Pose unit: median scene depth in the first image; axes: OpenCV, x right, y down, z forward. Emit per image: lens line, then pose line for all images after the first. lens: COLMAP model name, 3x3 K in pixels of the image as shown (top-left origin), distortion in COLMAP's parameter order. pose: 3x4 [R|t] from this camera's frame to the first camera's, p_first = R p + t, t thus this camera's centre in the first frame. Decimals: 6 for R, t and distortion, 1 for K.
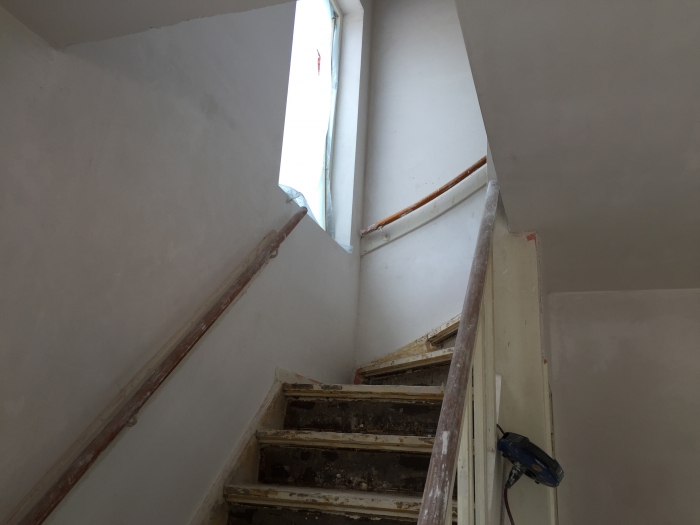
lens RADIAL K [[601.0, 0, 349.6], [0, 601.0, 261.7], [0, 0, 1]] dist [0.071488, -0.088524]
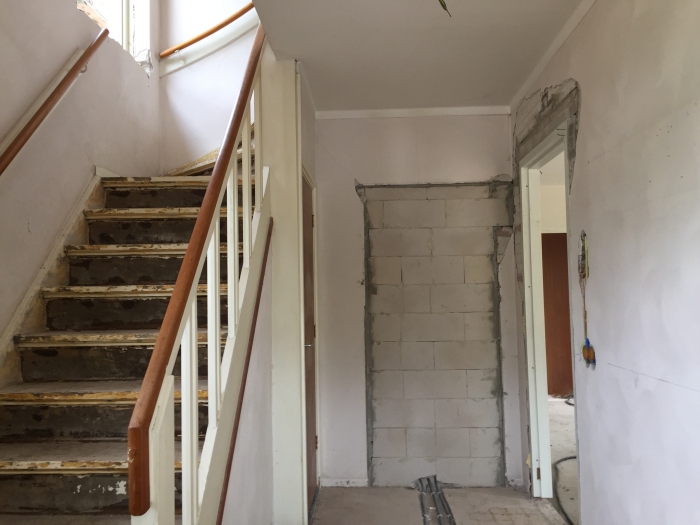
lens RADIAL K [[601.0, 0, 356.4], [0, 601.0, 248.3], [0, 0, 1]] dist [0.071488, -0.088524]
pose [[0.948867, -0.053168, 0.311166, -0.007189], [-0.027167, 0.968304, 0.248294, 0.015920], [-0.314504, -0.244052, 0.917347, -0.425279]]
